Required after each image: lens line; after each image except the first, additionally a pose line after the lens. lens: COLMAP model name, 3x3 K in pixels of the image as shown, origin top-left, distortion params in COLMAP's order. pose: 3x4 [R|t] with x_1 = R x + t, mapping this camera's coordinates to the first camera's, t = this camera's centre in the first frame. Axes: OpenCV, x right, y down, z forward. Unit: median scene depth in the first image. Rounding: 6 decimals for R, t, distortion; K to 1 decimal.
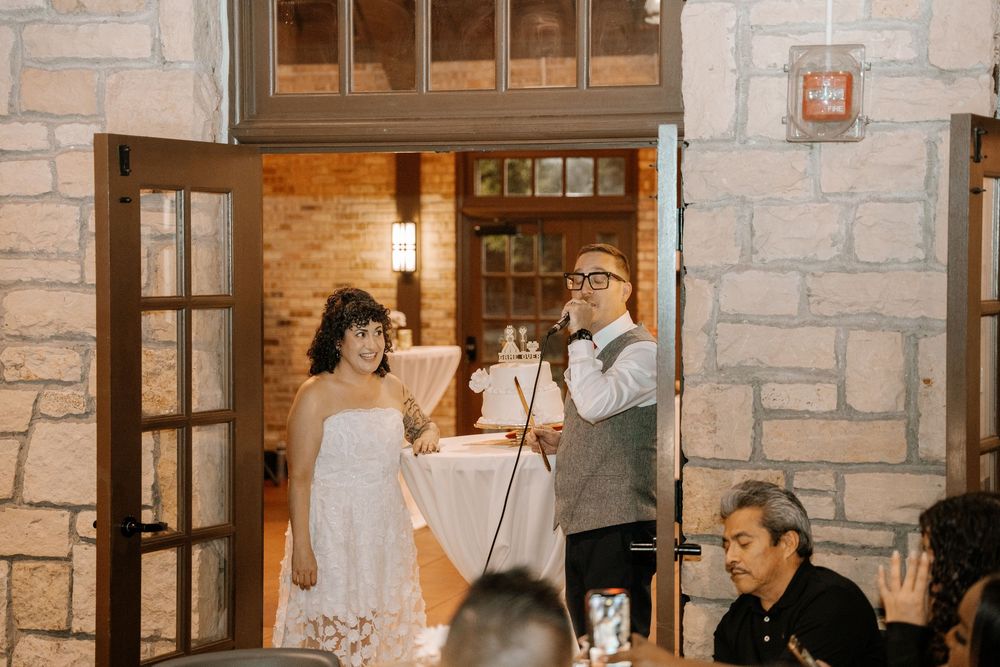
lens RADIAL K [[1942.6, 0, 502.5], [0, 1942.6, 332.6], [0, 0, 1]] dist [0.384481, 0.000000]
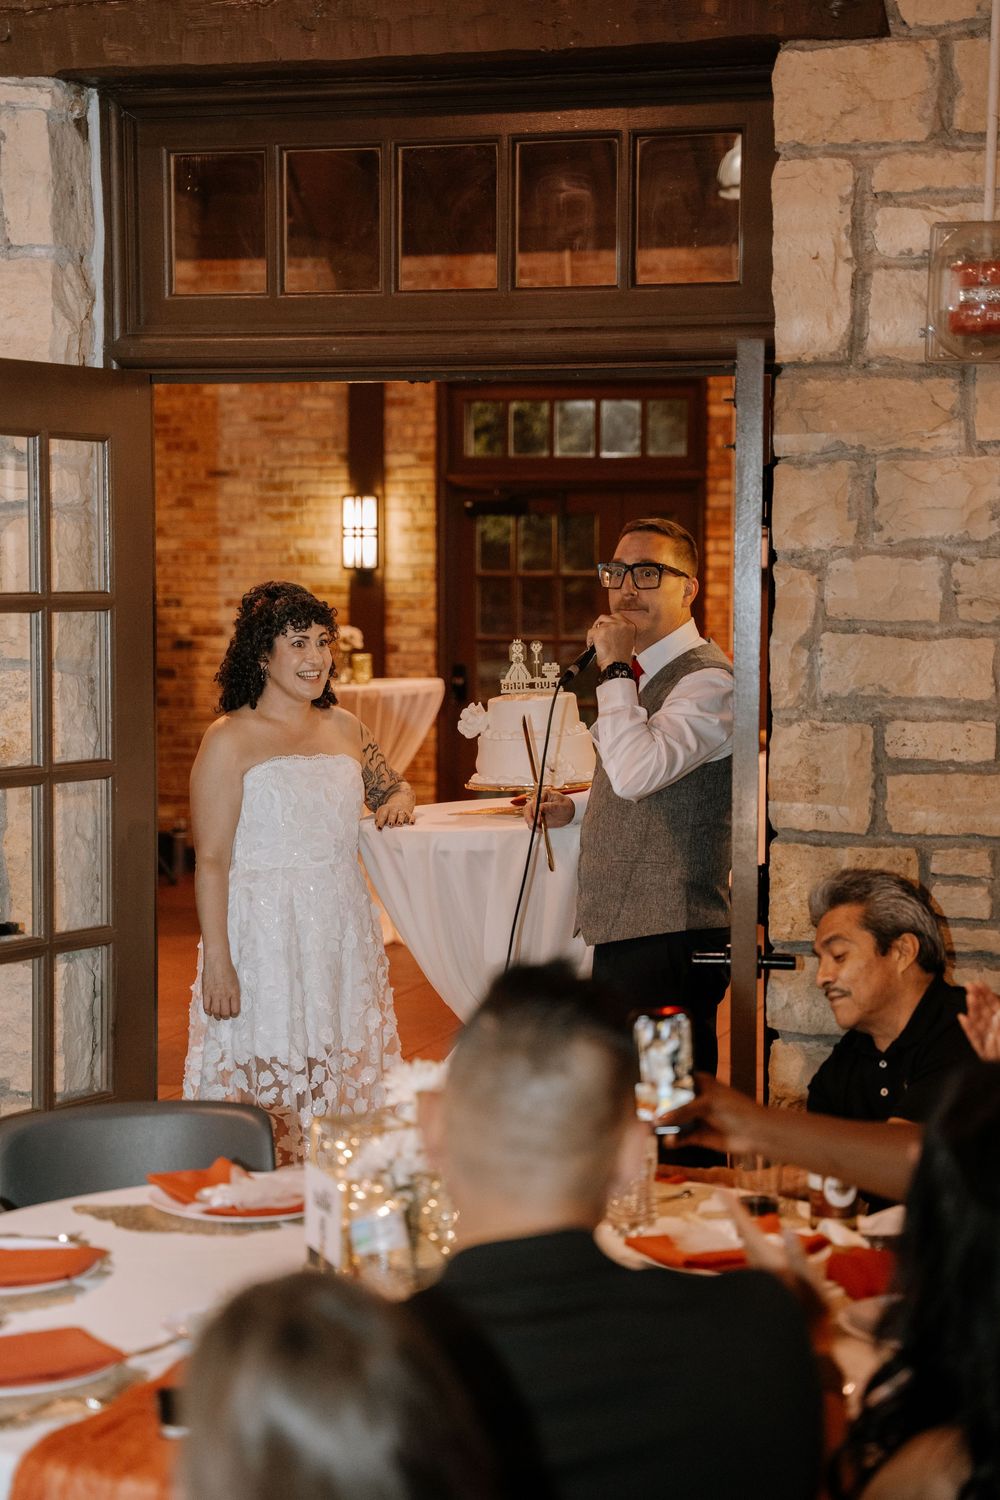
lens RADIAL K [[2880.6, 0, 506.0], [0, 2880.6, 749.3], [0, 0, 1]] dist [0.352242, 0.000000]
pose [[0.999998, 0.001741, 0.000454, -0.000770], [-0.001754, 0.999585, 0.028770, 0.006122], [-0.000404, -0.028771, 0.999586, -0.011906]]
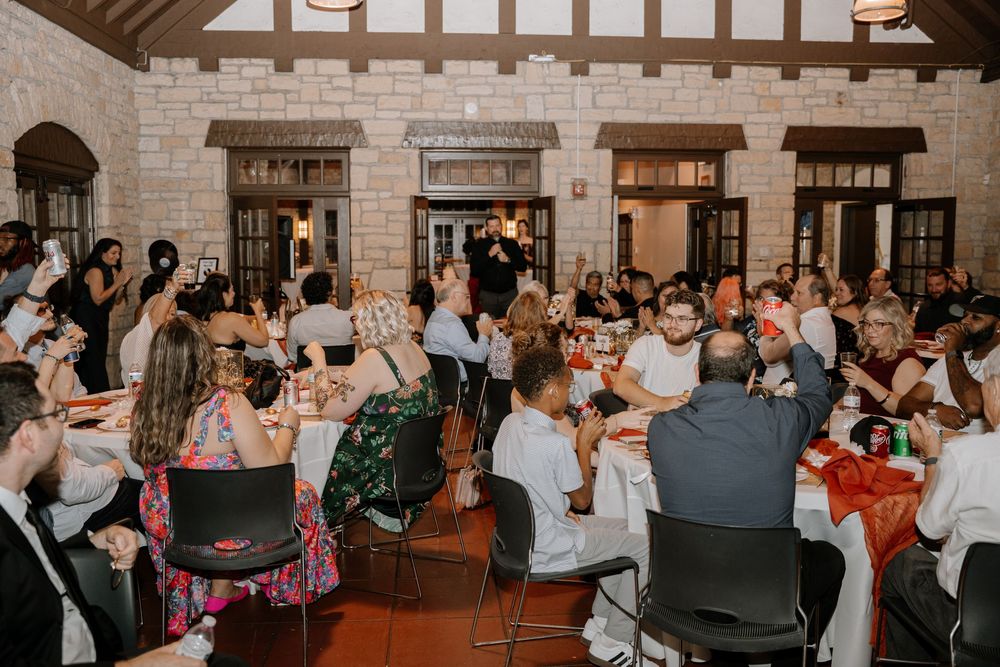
lens RADIAL K [[928.6, 0, 500.0], [0, 928.6, 339.7], [0, 0, 1]] dist [-0.046161, 0.000000]
pose [[0.932989, -0.038724, 0.357816, -0.661567], [0.014814, 0.997484, 0.069324, 0.060119], [-0.359601, -0.059378, 0.931215, -0.777856]]
